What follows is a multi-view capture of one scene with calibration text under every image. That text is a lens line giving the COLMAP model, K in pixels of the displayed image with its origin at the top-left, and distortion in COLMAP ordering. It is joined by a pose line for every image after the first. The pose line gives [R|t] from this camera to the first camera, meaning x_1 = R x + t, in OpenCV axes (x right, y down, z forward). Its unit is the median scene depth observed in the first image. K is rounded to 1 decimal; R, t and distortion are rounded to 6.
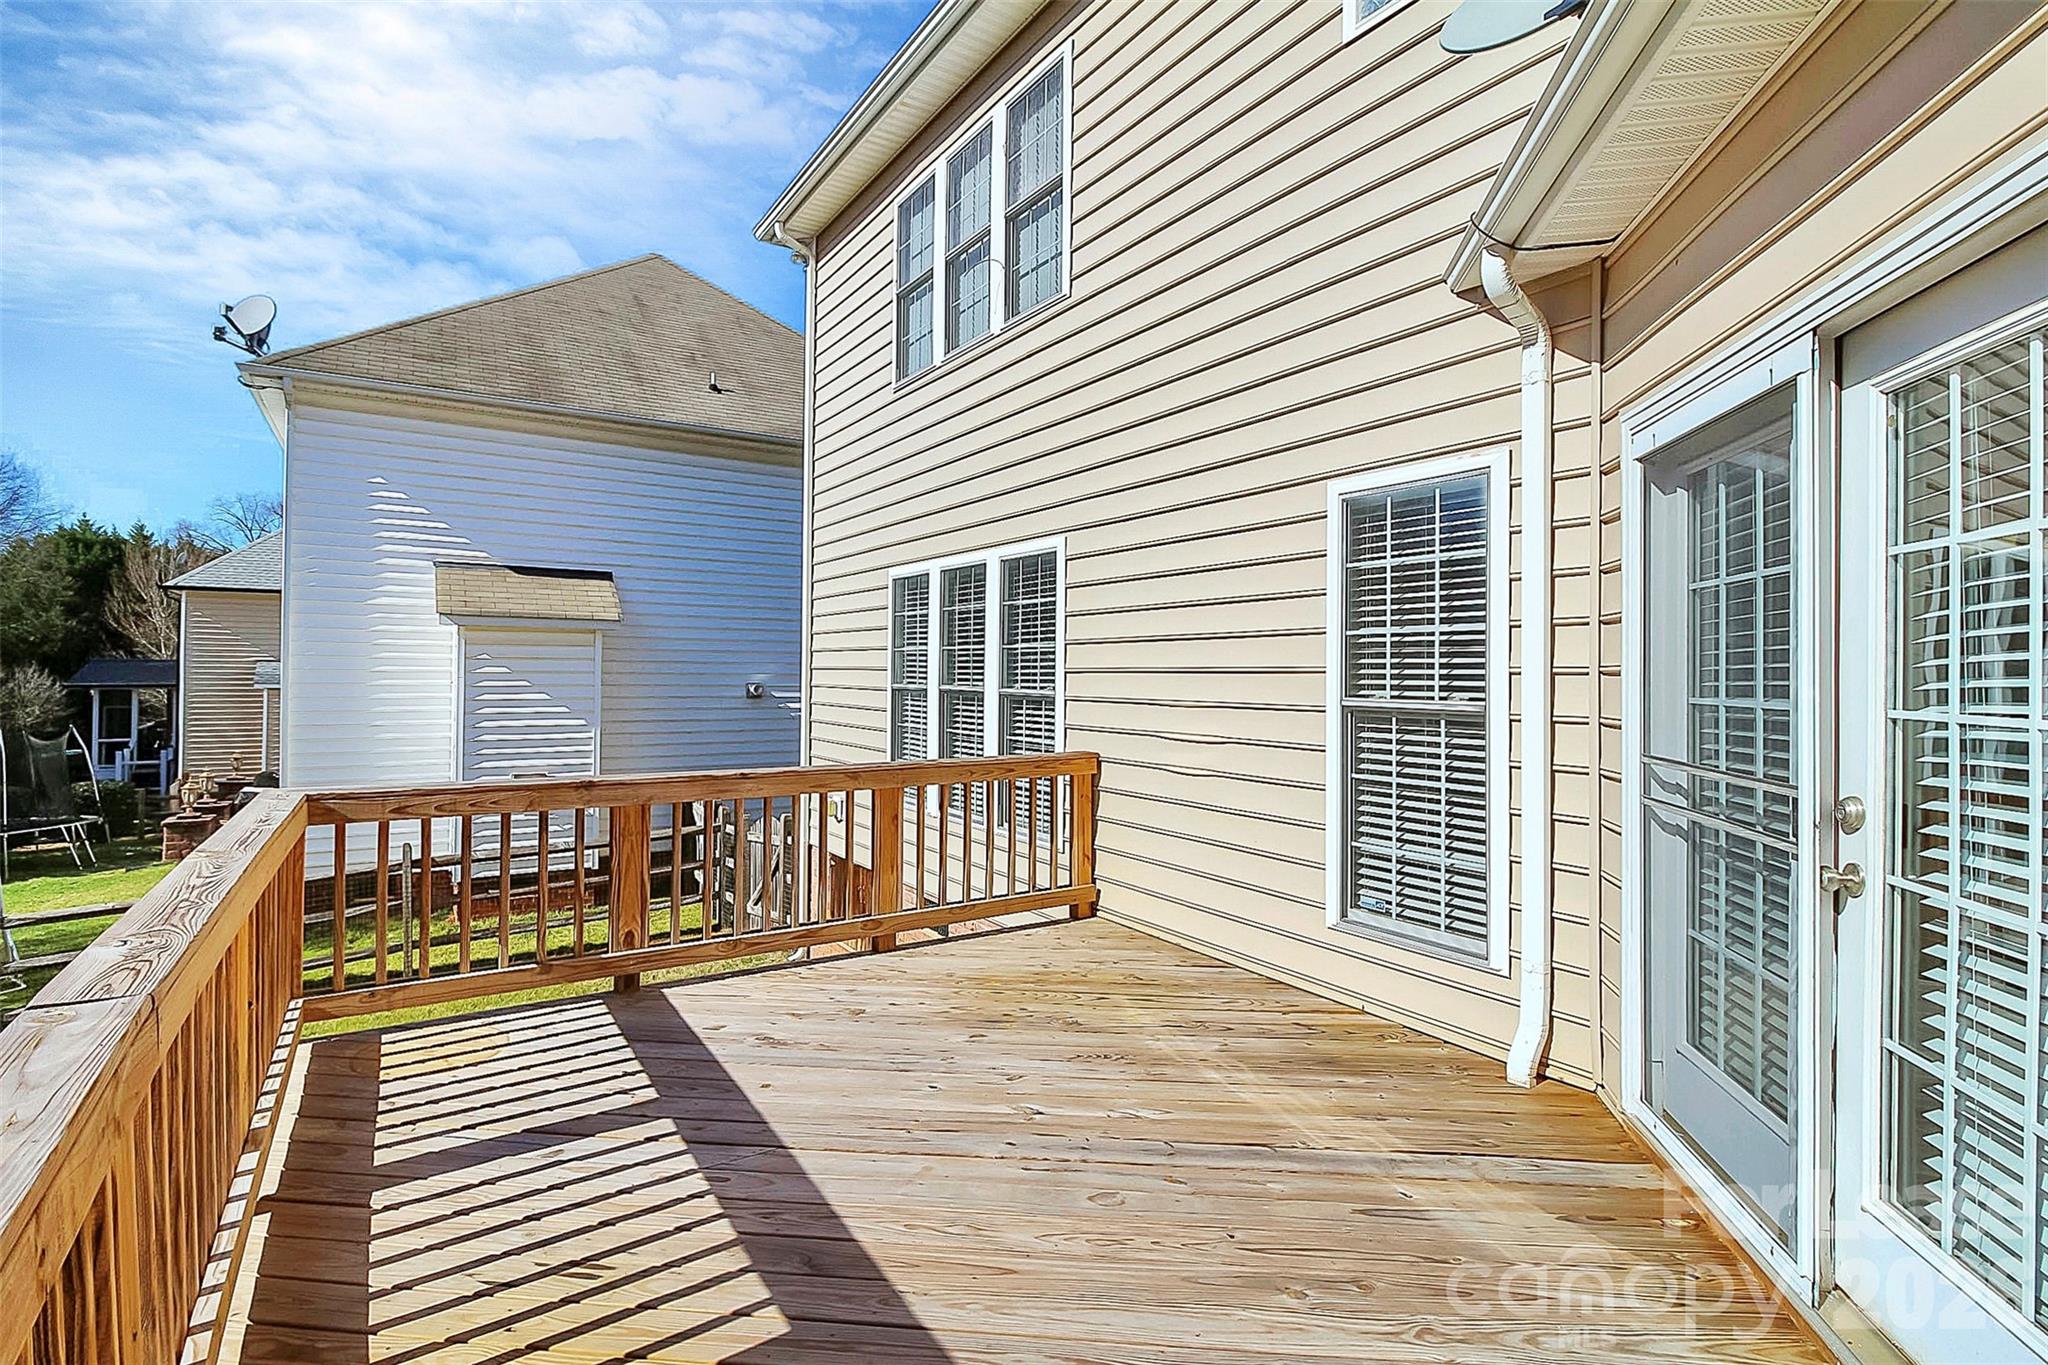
lens RADIAL K [[954.6, 0, 1021.8], [0, 954.6, 667.7], [0, 0, 1]] dist [0.002995, -0.010637]
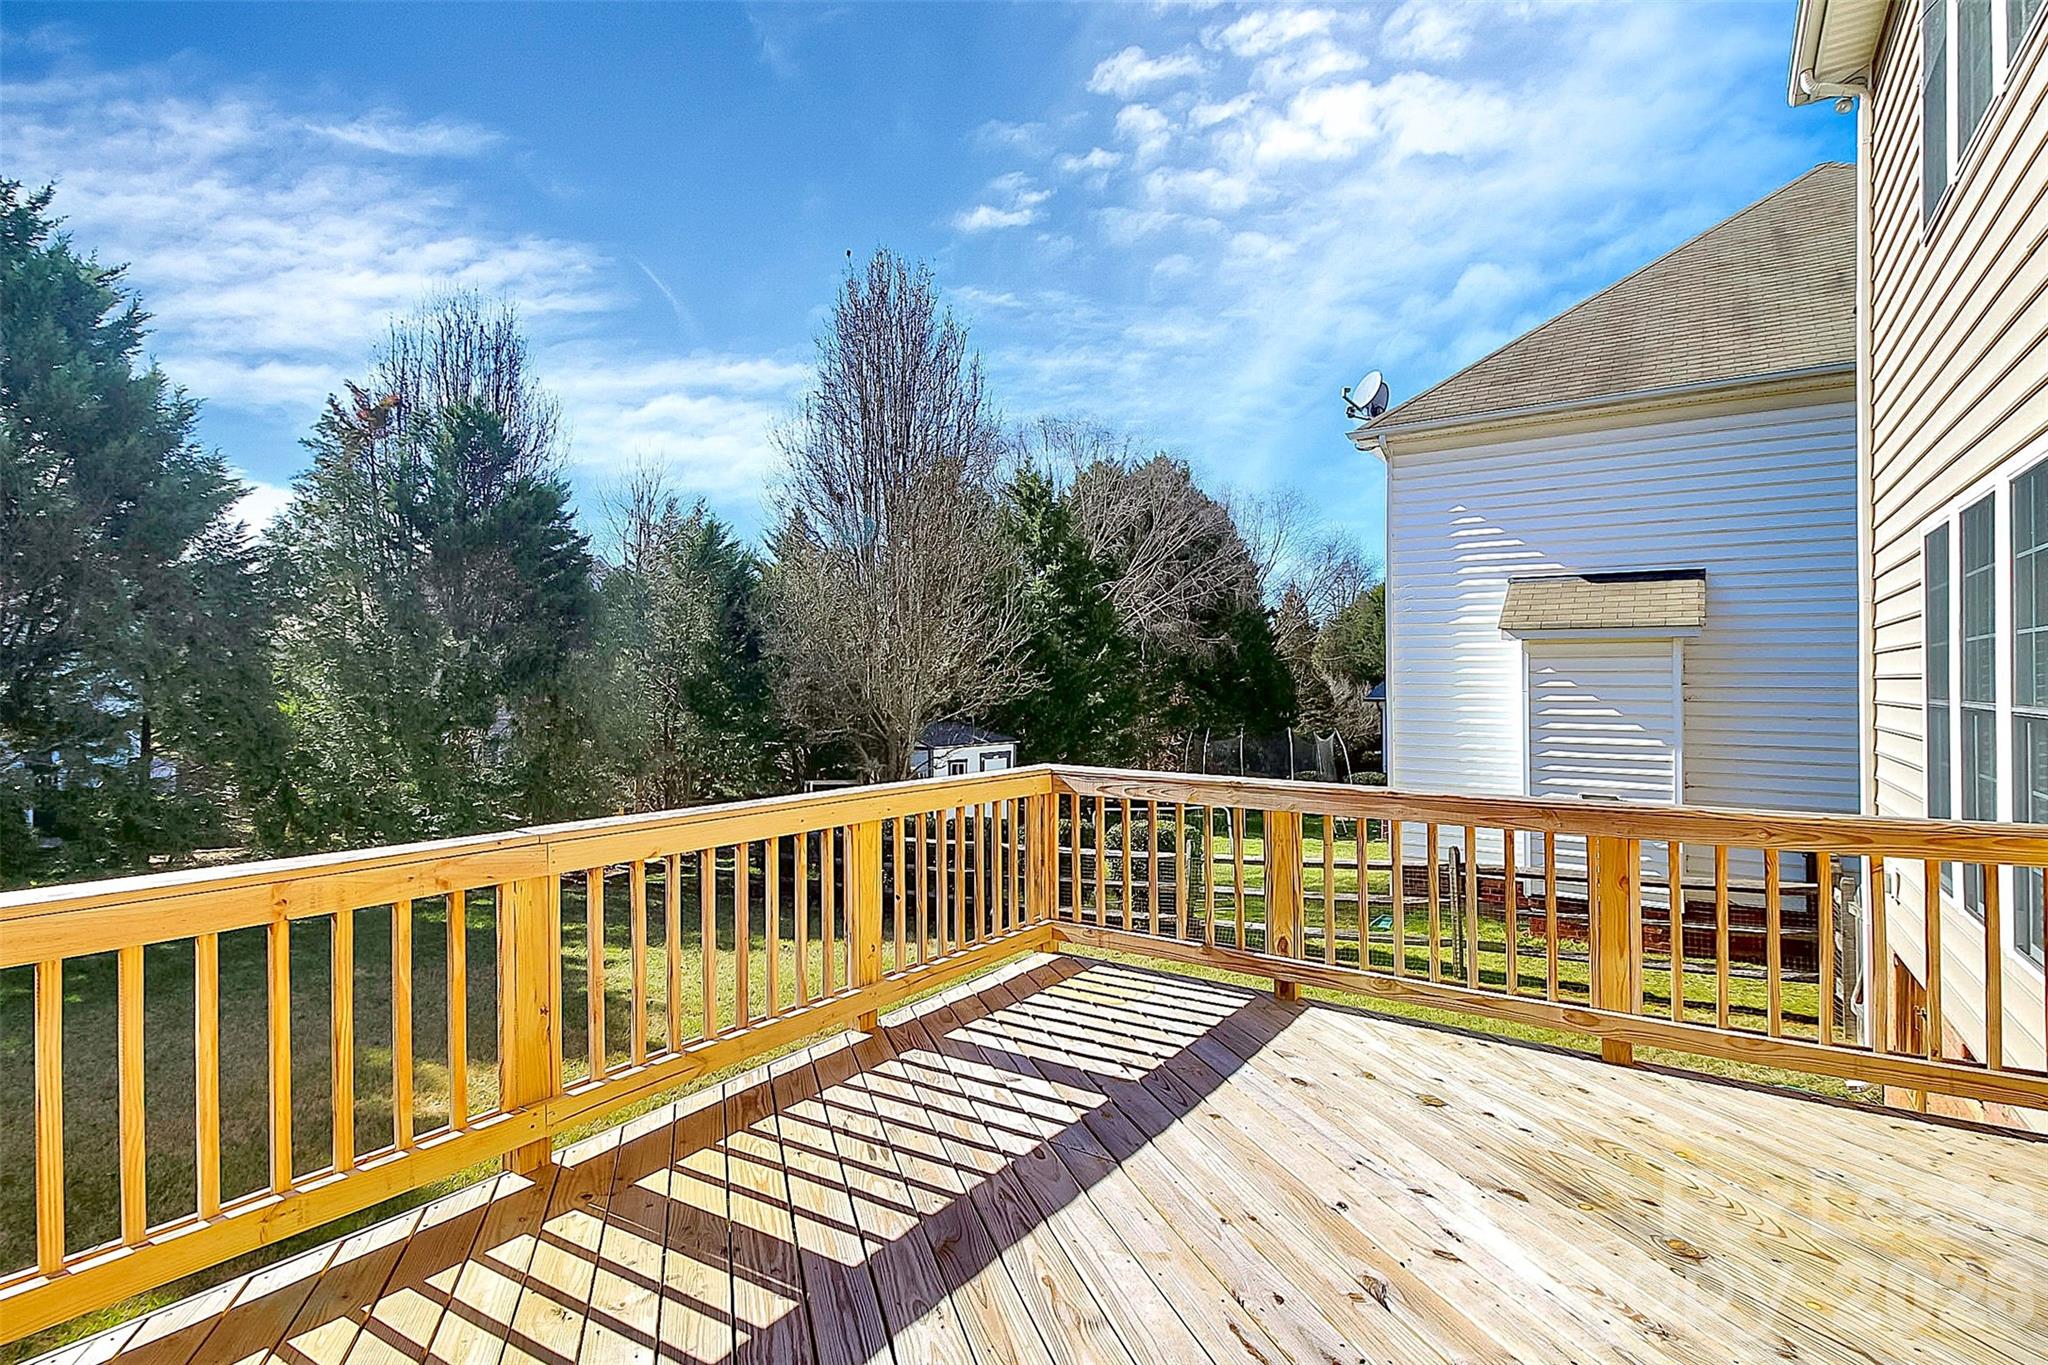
lens RADIAL K [[965.8, 0, 1027.6], [0, 965.8, 683.8], [0, 0, 1]] dist [0.001842, -0.000251]
pose [[0.400174, -0.004276, -0.916429, 0.383152], [0.002327, 0.999991, -0.003650, 0.012589], [0.916436, -0.000672, 0.400181, 0.328516]]
